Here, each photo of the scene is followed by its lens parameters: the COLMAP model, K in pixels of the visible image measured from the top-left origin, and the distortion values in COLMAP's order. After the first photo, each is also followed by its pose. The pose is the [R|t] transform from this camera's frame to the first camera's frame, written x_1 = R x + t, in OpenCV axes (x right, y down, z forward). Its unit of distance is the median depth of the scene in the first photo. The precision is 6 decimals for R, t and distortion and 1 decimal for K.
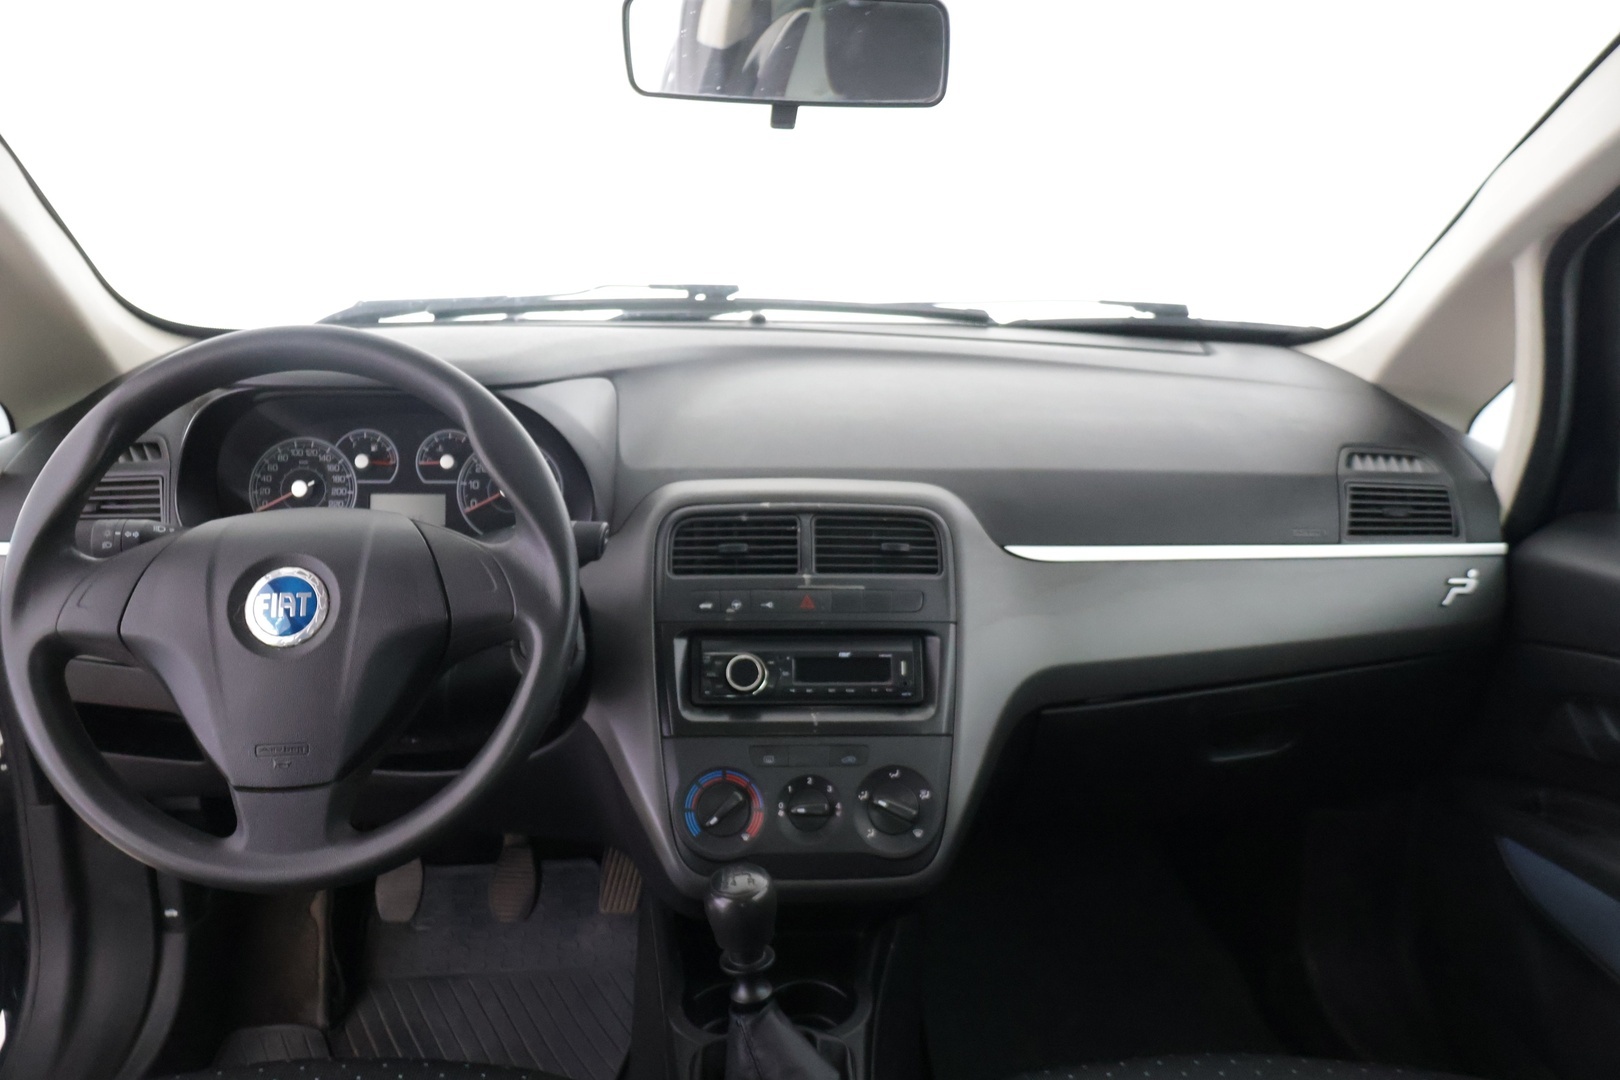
lens RADIAL K [[1423.7, 0, 797.7], [0, 1423.7, 534.3], [0, 0, 1]] dist [-0.040942, 0.022594]
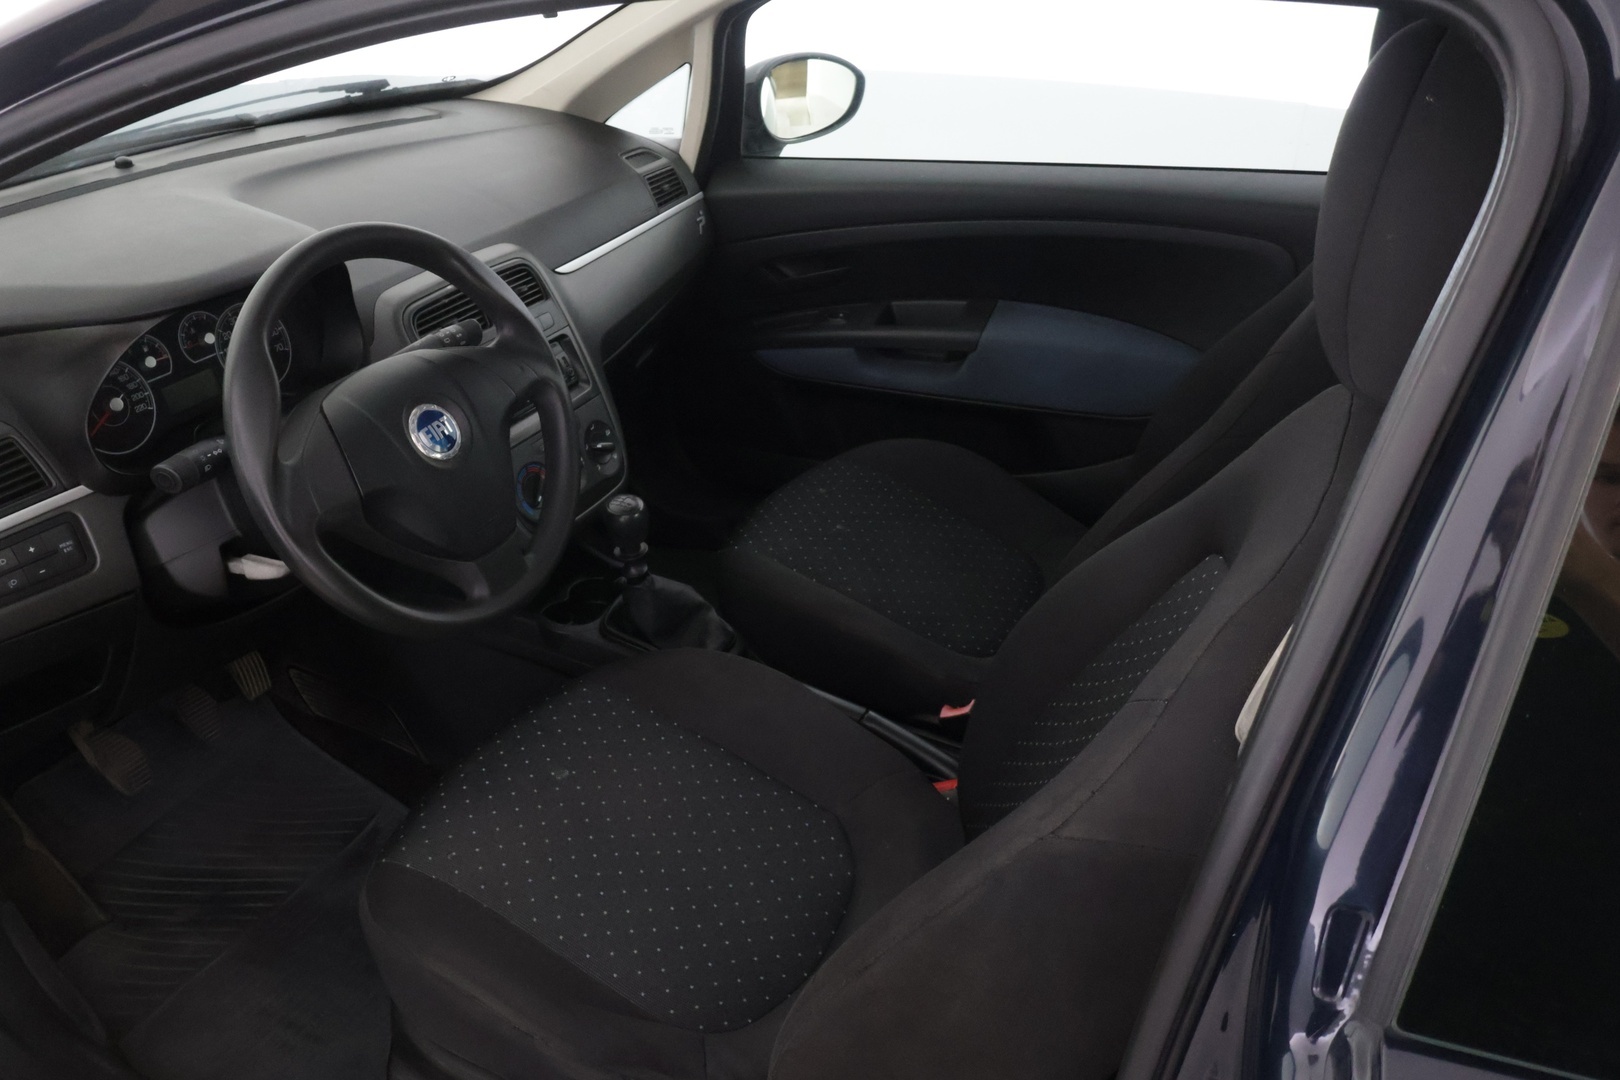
lens RADIAL K [[1423.7, 0, 811.0], [0, 1423.7, 534.2], [0, 0, 1]] dist [-0.040942, 0.022594]
pose [[0.490334, -0.423090, 0.761950, -0.961218], [0.252836, 0.905720, 0.340214, -0.176265], [-0.834054, 0.025830, 0.551078, -0.035112]]
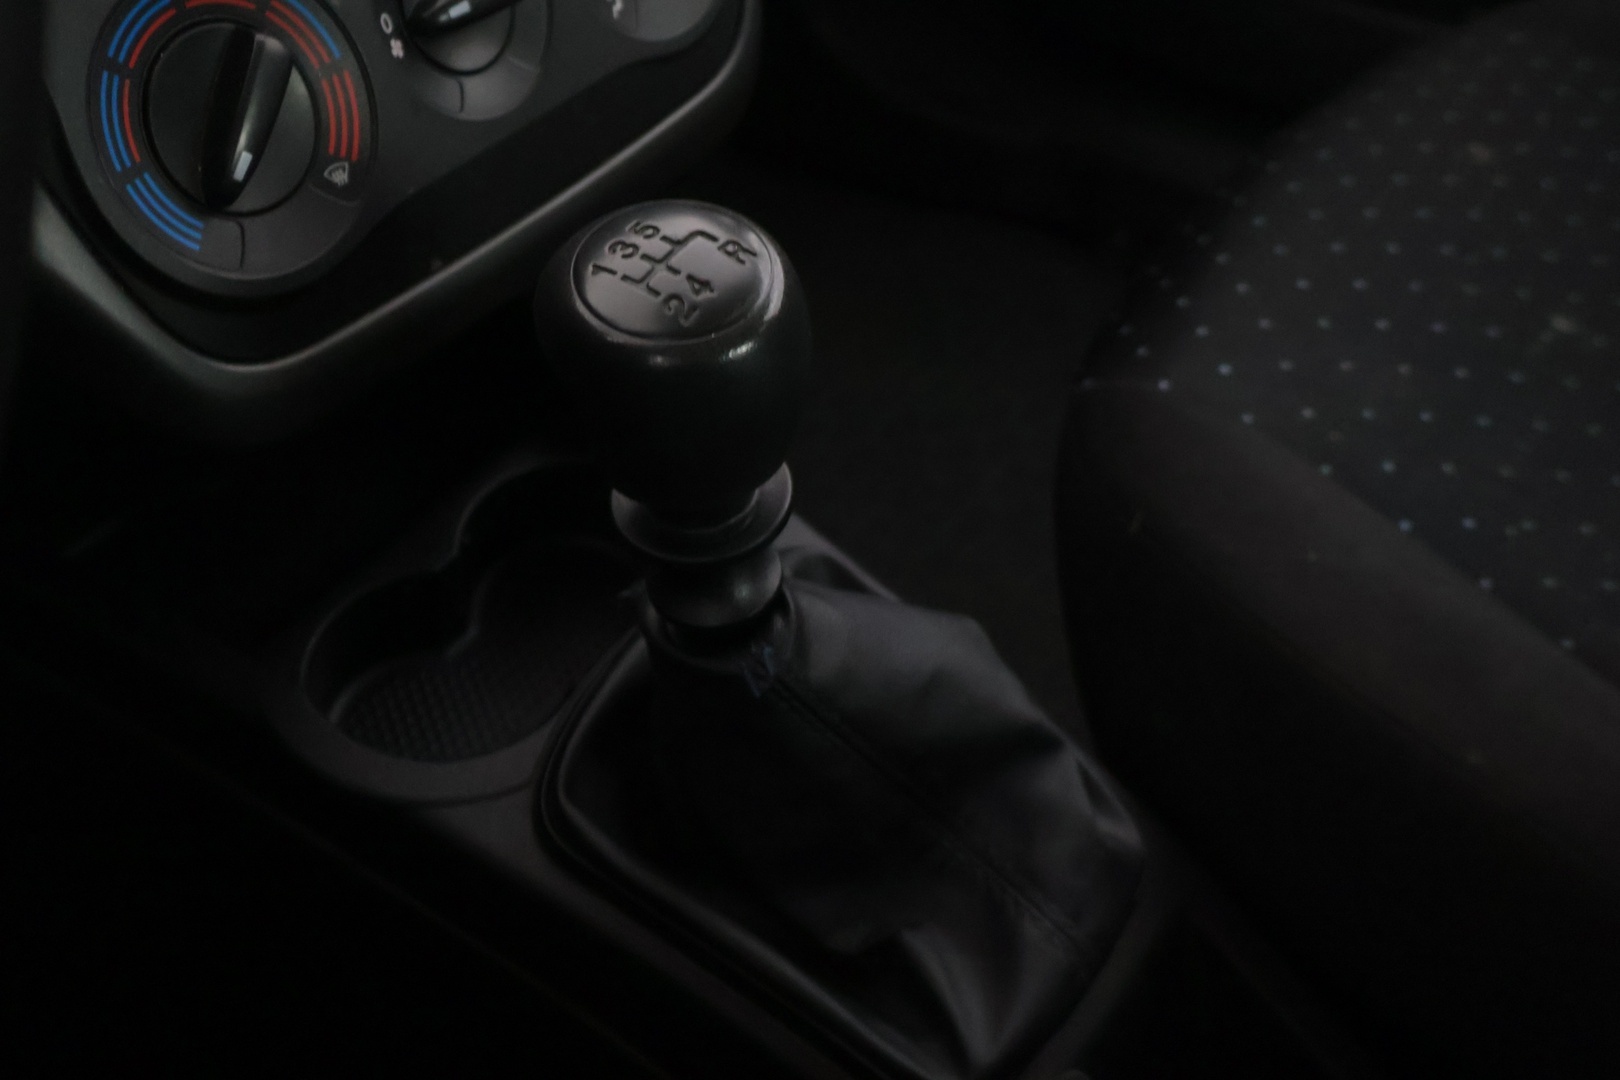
lens RADIAL K [[1730.6, 0, 812.1], [0, 1730.6, 536.9], [0, 0, 1]] dist [0.018093, 0.000000]
pose [[0.626443, -0.541285, 0.560874, -0.195633], [0.207784, 0.809488, 0.549140, 0.091110], [-0.751263, -0.227464, 0.619568, 0.637312]]
